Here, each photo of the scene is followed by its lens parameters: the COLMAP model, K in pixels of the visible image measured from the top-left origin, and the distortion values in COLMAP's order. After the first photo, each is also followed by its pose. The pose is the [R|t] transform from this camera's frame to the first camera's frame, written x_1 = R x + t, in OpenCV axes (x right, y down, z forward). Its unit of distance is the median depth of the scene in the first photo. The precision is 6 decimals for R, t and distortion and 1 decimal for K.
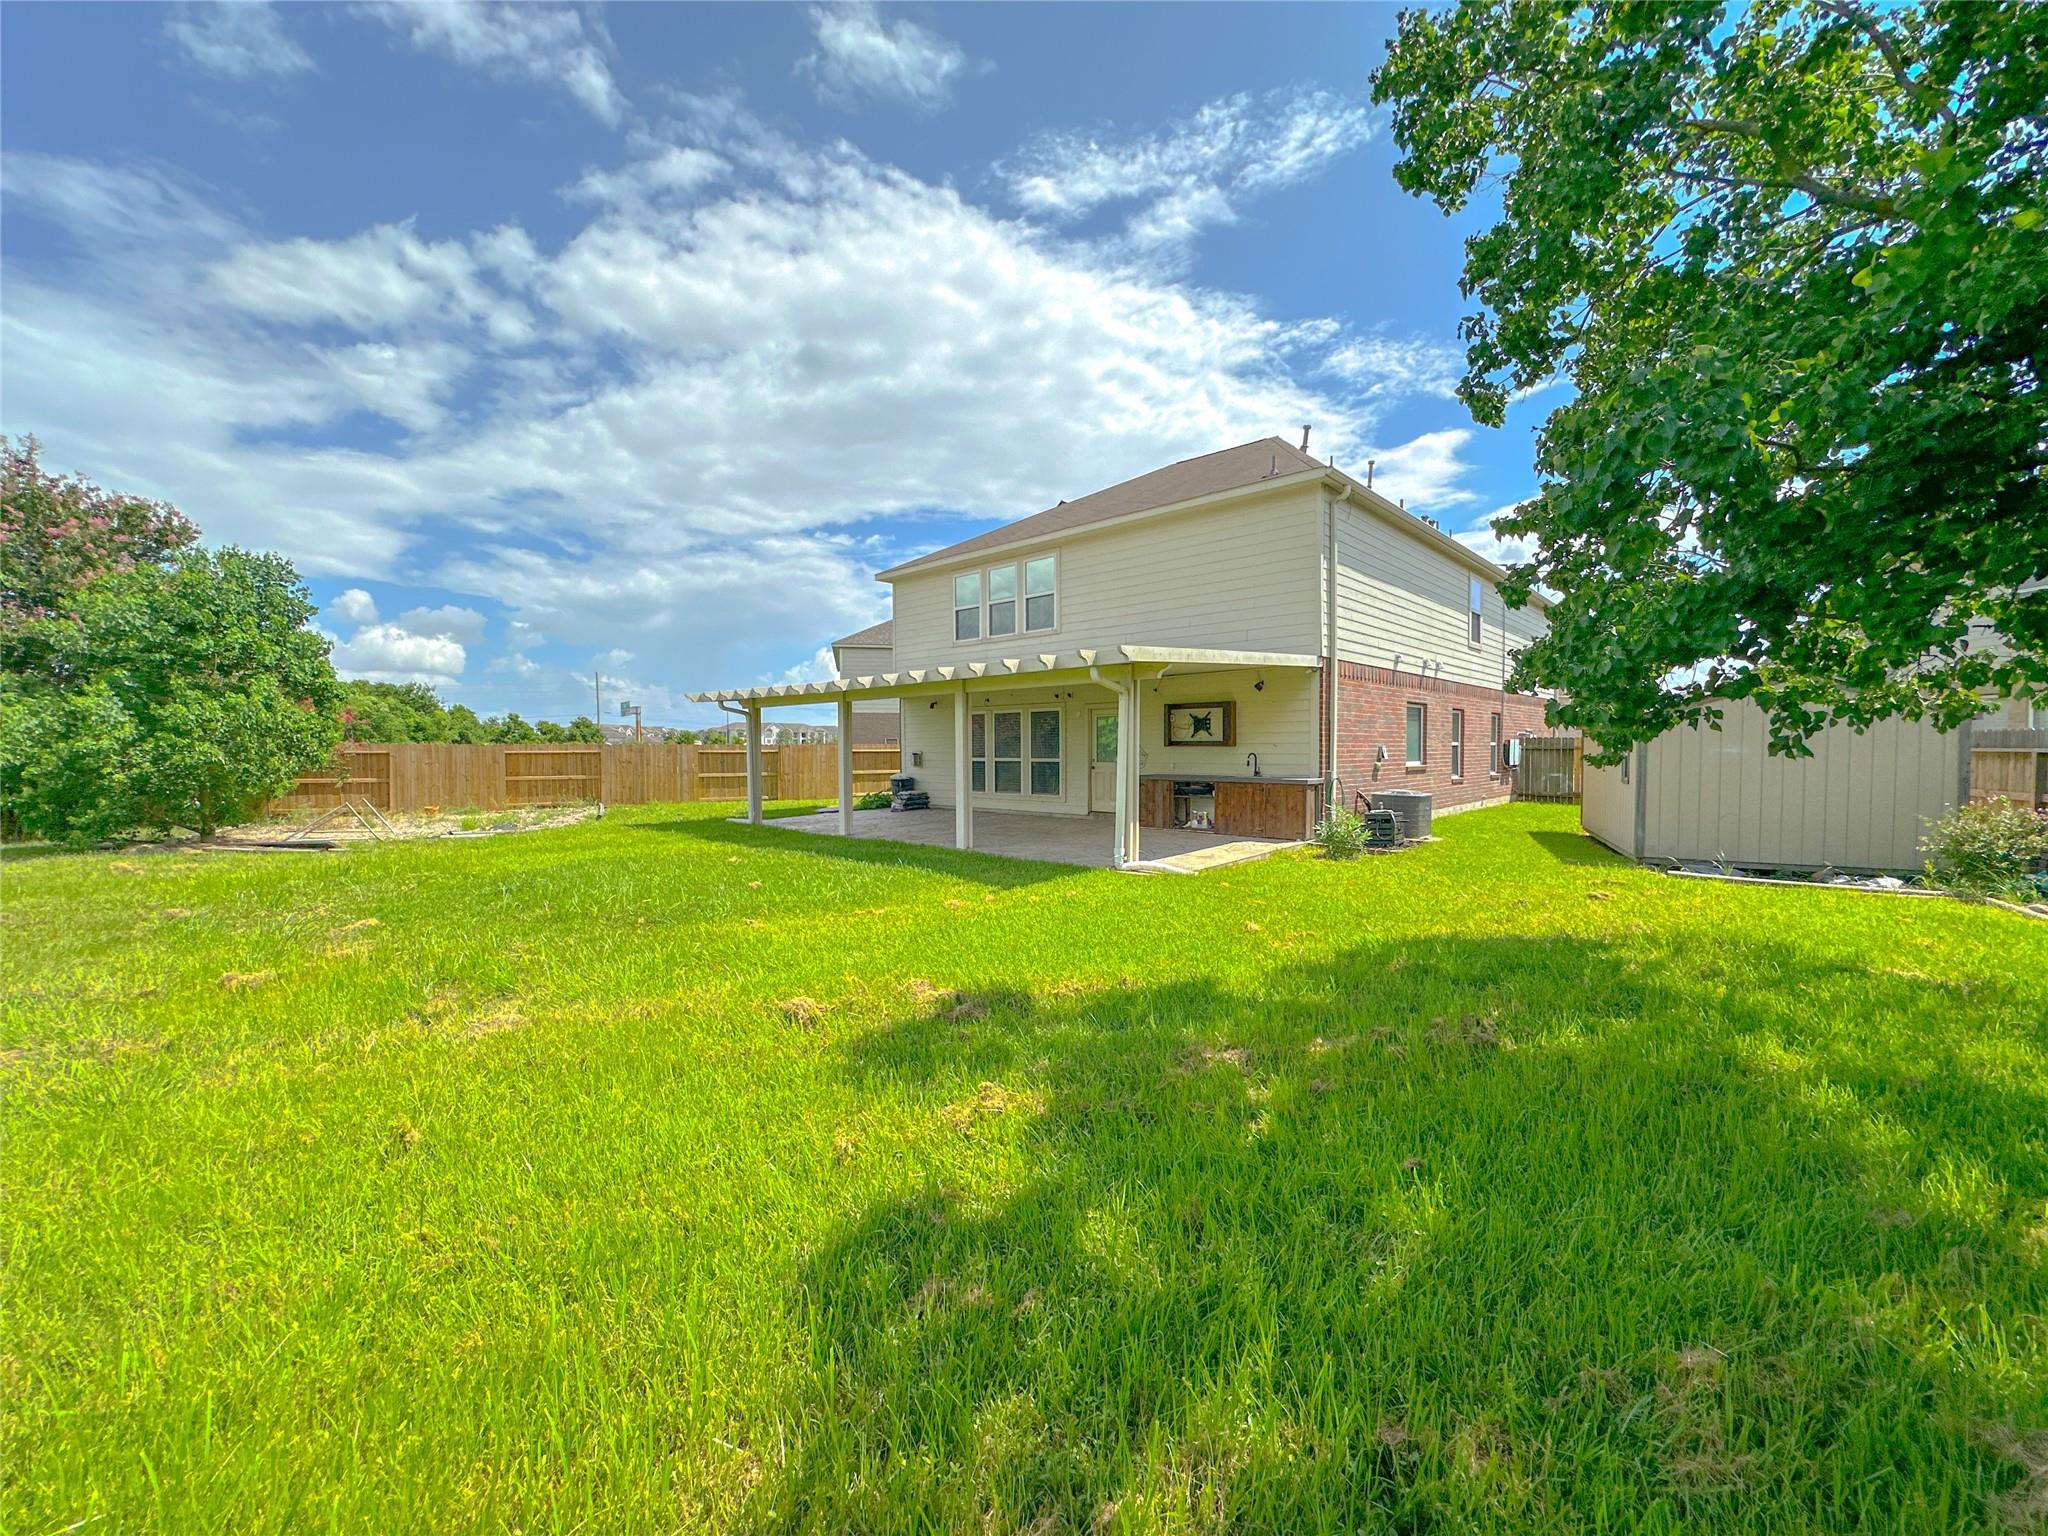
lens RADIAL K [[818.0, 0, 1026.7], [0, 818.0, 771.2], [0, 0, 1]] dist [-0.006107, 0.001073]
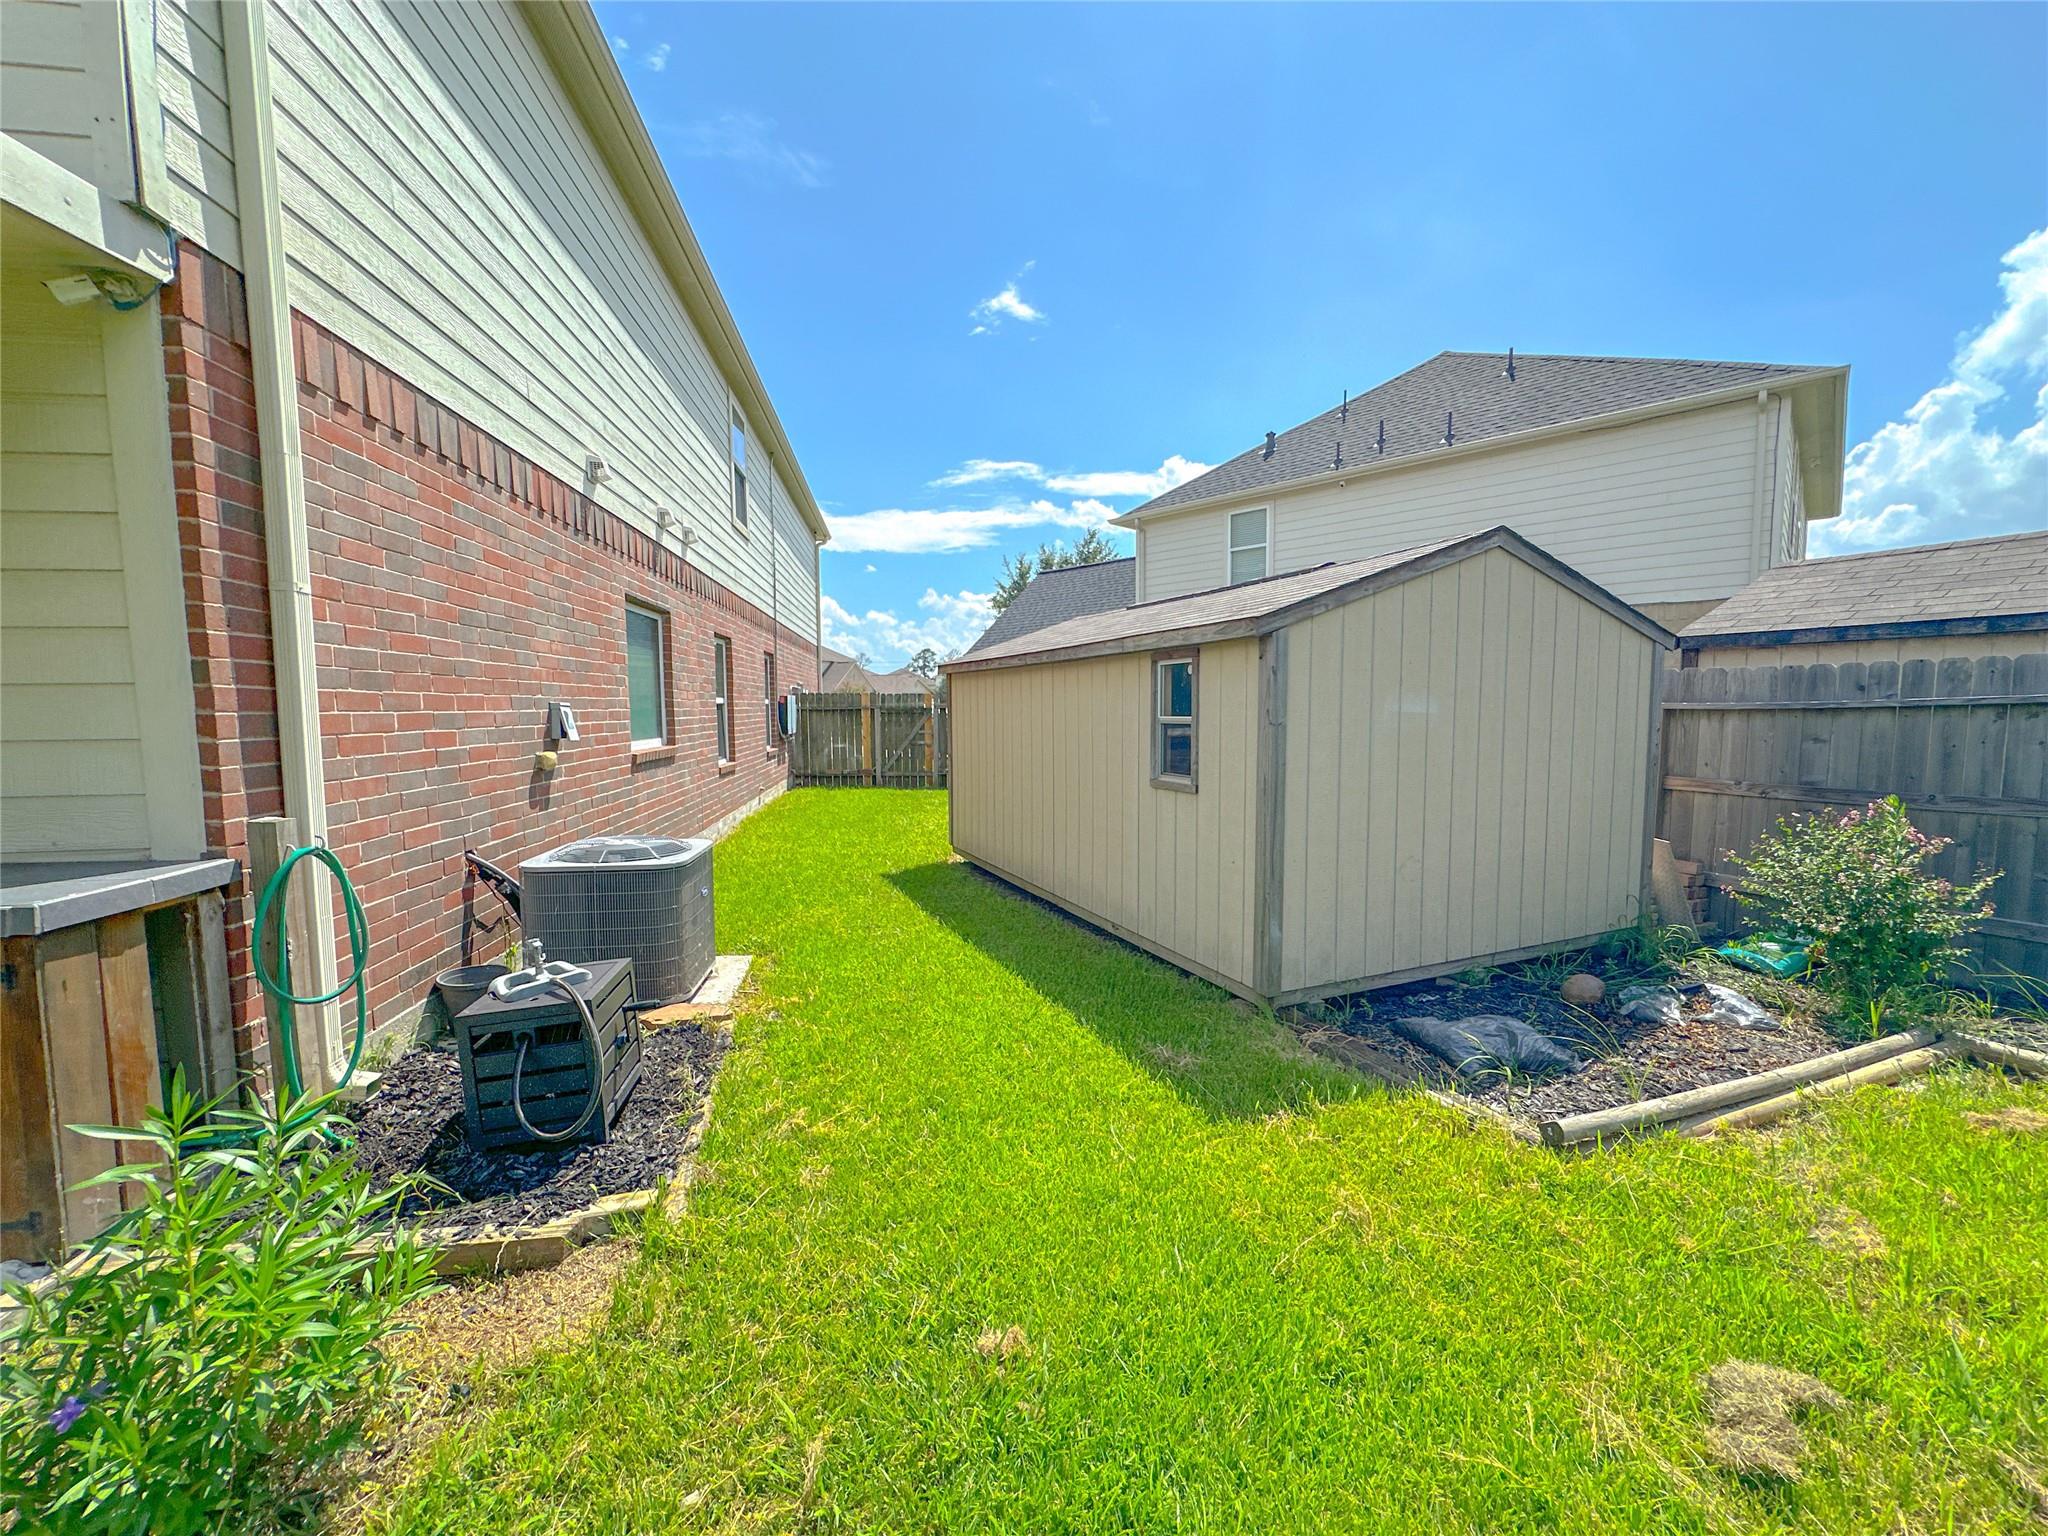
lens RADIAL K [[818.0, 0, 1026.7], [0, 818.0, 771.2], [0, 0, 1]] dist [-0.006107, 0.001073]
pose [[0.631298, -0.063979, 0.772897, 0.264318], [0.028168, 0.997825, 0.059591, -0.015756], [-0.775028, -0.015849, 0.631728, 0.569755]]
